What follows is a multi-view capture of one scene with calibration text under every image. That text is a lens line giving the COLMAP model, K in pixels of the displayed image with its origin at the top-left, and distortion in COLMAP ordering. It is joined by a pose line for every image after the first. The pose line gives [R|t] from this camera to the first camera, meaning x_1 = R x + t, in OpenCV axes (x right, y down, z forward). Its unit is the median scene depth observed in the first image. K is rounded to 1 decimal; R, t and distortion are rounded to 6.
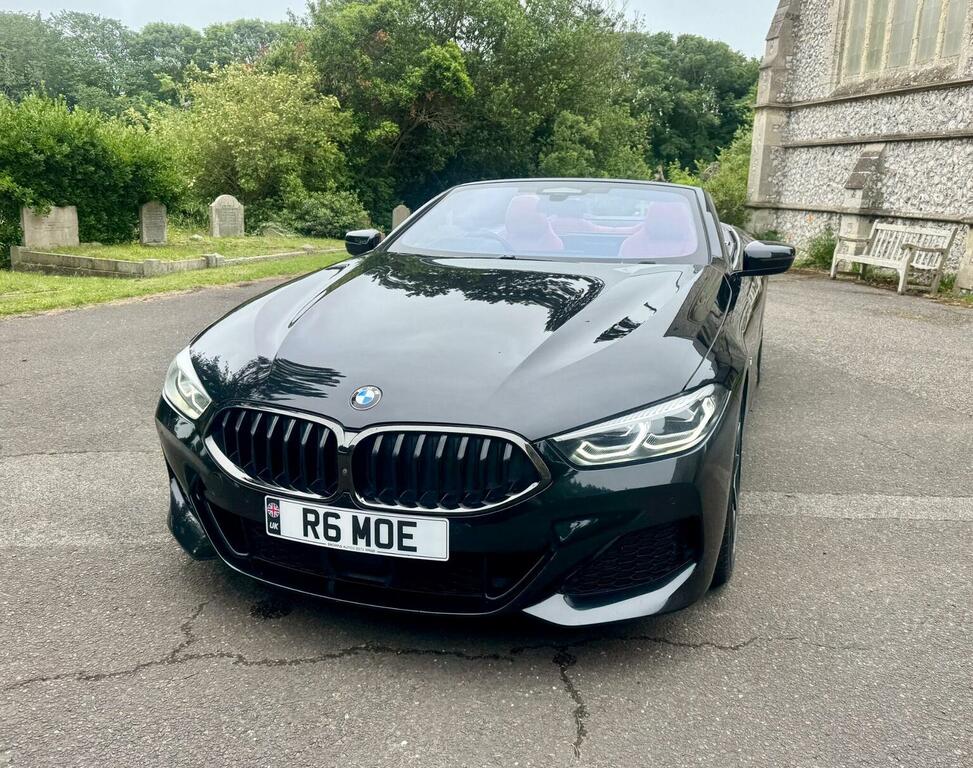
lens RADIAL K [[831.1, 0, 525.9], [0, 831.1, 360.8], [0, 0, 1]] dist [0.085208, -0.123452]
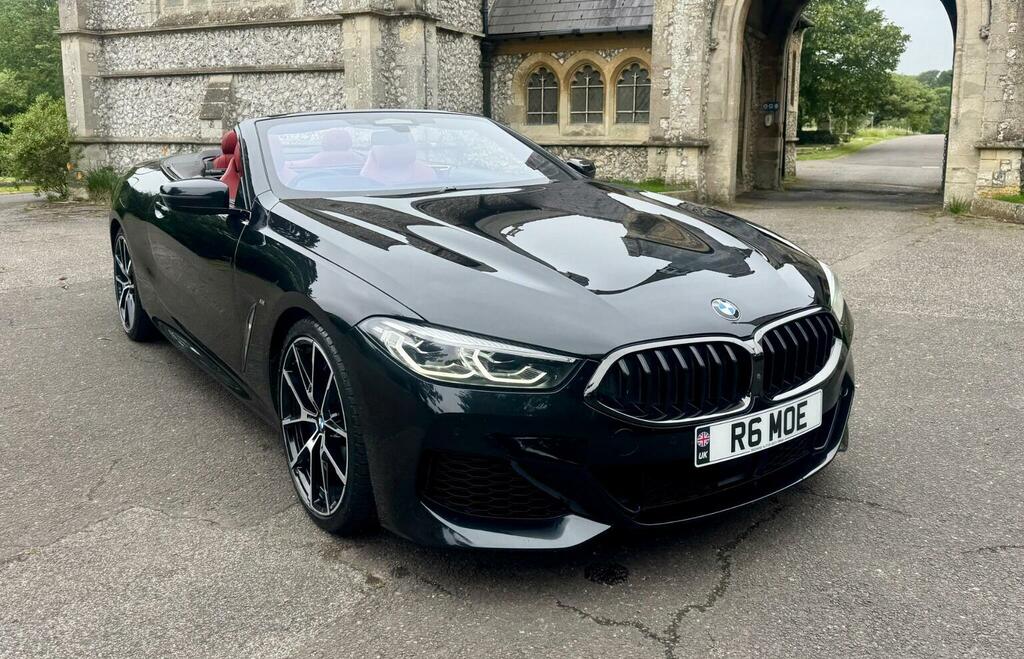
lens RADIAL K [[856.2, 0, 496.1], [0, 856.2, 261.2], [0, 0, 1]] dist [0.143753, -0.276332]
pose [[0.631759, -0.160068, 0.758458, -0.234396], [0.191313, 0.980377, 0.047548, -0.024321], [-0.751186, 0.115064, 0.649985, 0.096166]]
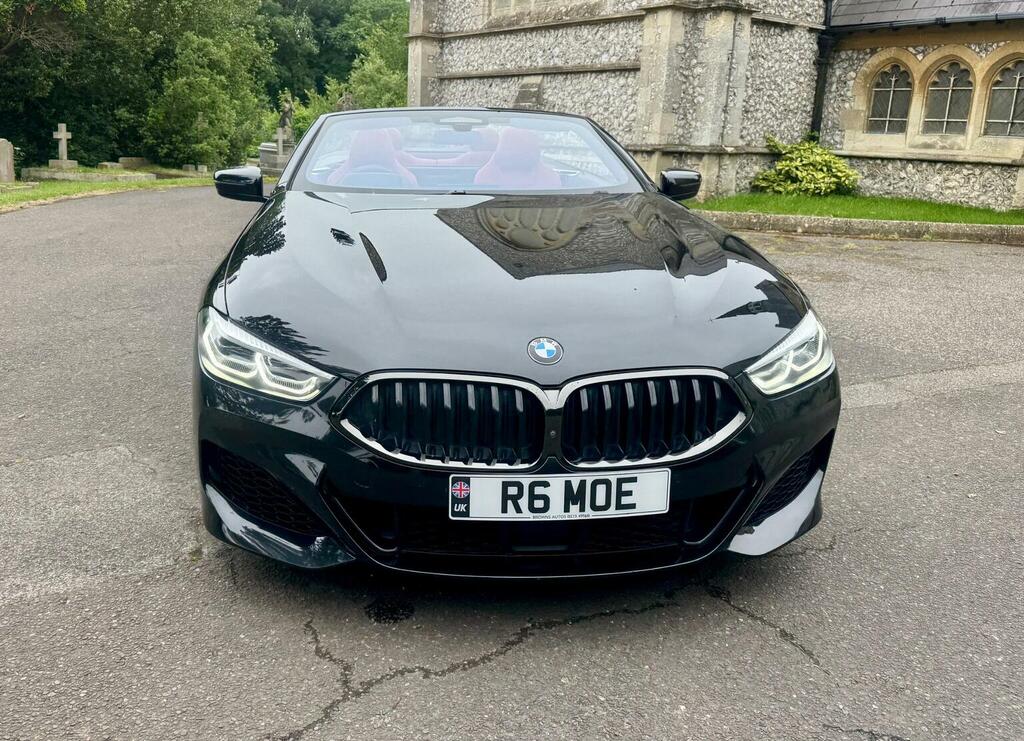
lens RADIAL K [[851.9, 0, 450.7], [0, 851.9, 328.6], [0, 0, 1]] dist [0.142922, -0.207163]
pose [[0.924115, -0.097394, 0.369493, -0.121759], [0.084520, 0.995120, 0.050915, -0.006949], [-0.372649, -0.015821, 0.927838, 0.034784]]
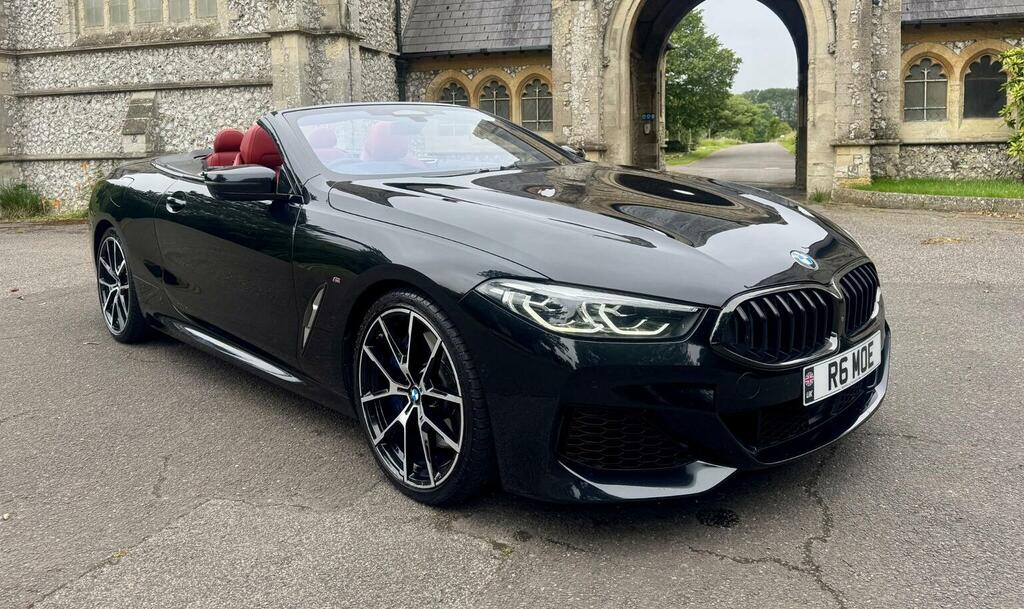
lens RADIAL K [[790.2, 0, 506.1], [0, 790.2, 198.7], [0, 0, 1]] dist [0.120794, -0.220448]
pose [[0.498316, -0.112641, 0.859647, -0.262196], [0.224918, 0.974374, -0.002706, -0.025163], [-0.837313, 0.194699, 0.510881, 0.147657]]
